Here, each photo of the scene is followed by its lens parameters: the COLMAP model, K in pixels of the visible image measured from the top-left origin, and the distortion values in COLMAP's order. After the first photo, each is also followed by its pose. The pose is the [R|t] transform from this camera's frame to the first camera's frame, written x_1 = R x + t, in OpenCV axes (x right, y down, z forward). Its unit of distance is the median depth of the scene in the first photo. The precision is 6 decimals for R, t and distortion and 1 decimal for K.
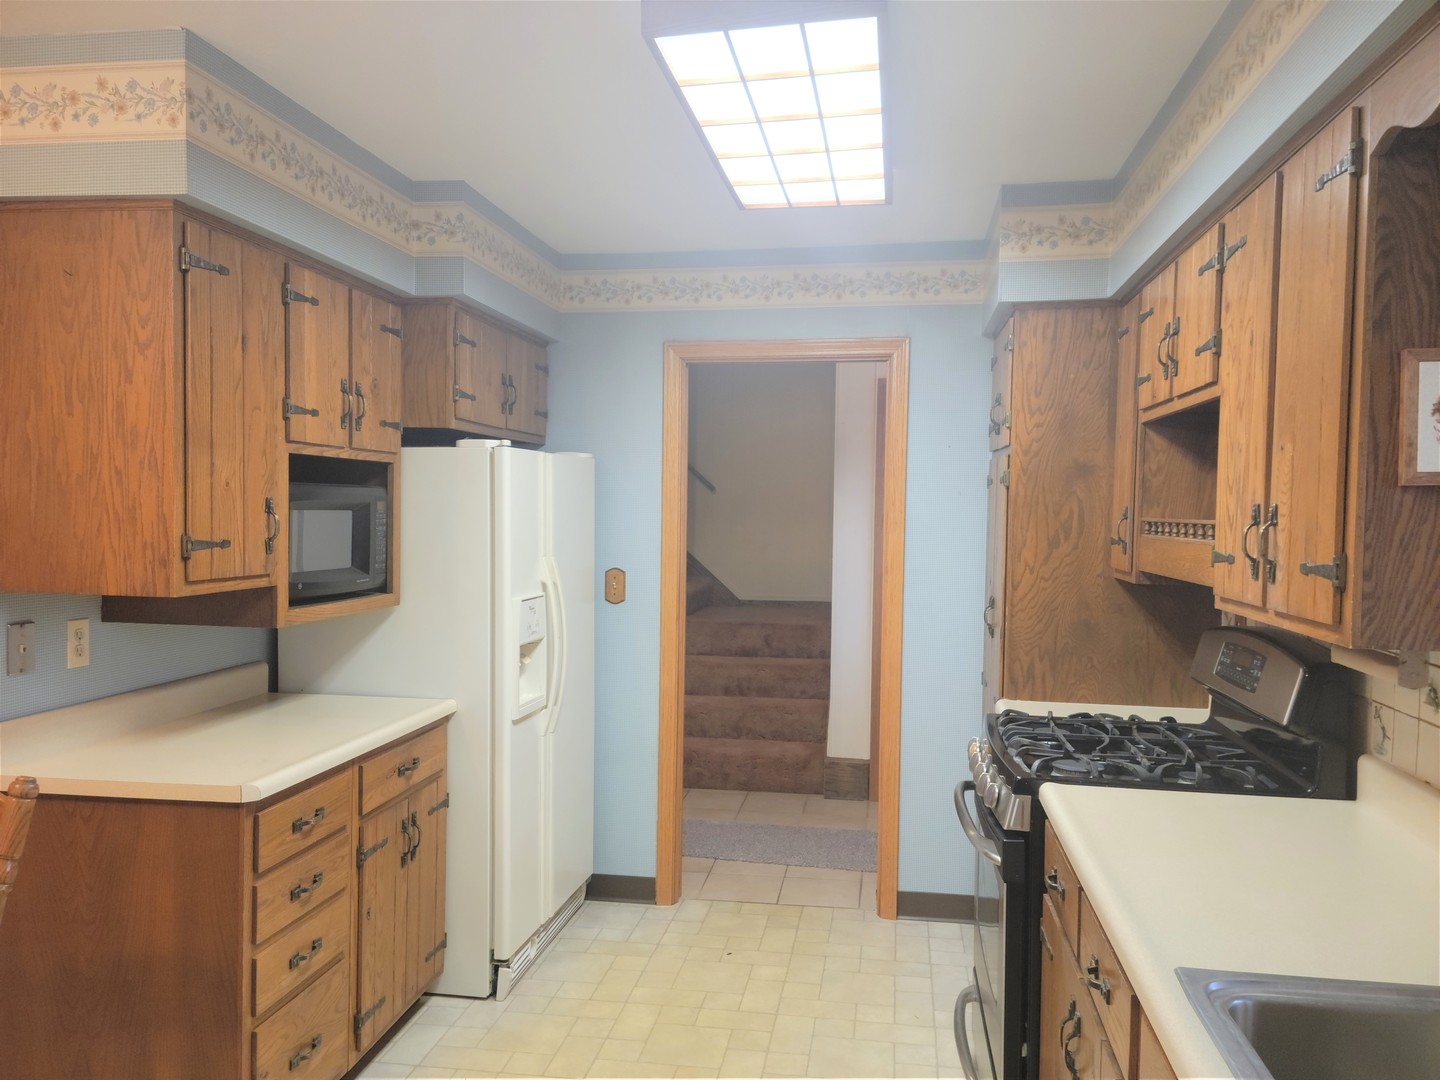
lens RADIAL K [[1132.4, 0, 724.0], [0, 1132.4, 551.8], [0, 0, 1]] dist [0.100110, -0.095985]
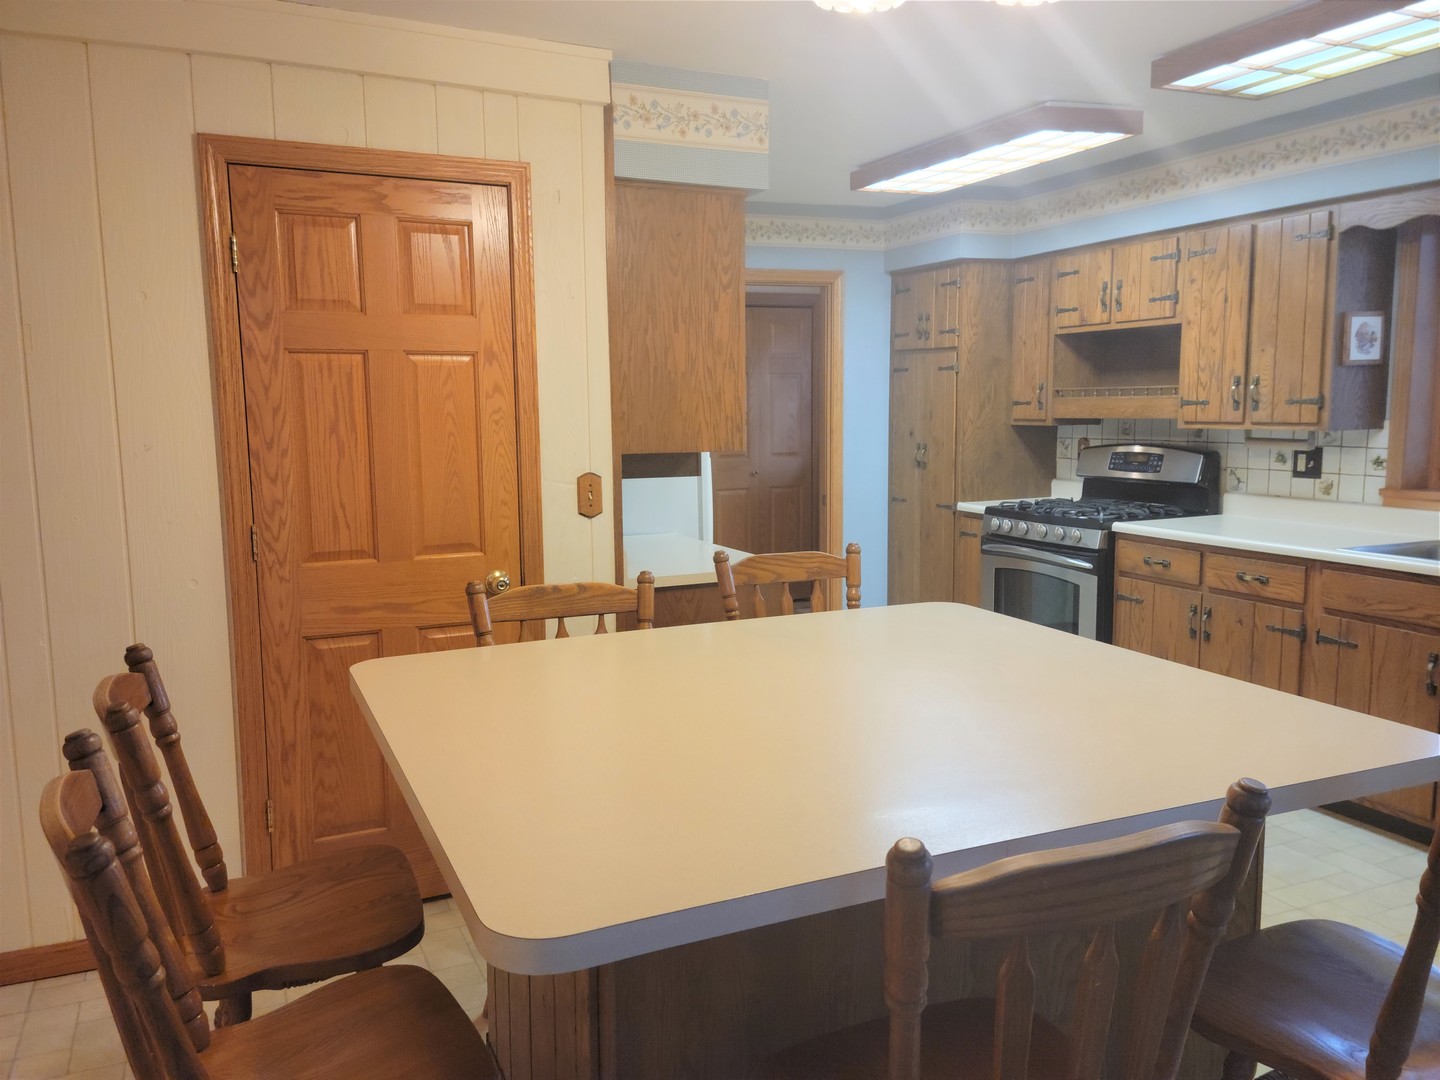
lens RADIAL K [[1132.4, 0, 720.3], [0, 1132.4, 542.7], [0, 0, 1]] dist [0.100110, -0.095985]
pose [[0.833186, -0.095115, 0.544751, -1.351503], [0.046225, 0.993629, 0.102789, 0.003348], [-0.551057, -0.060461, 0.832274, -0.266801]]
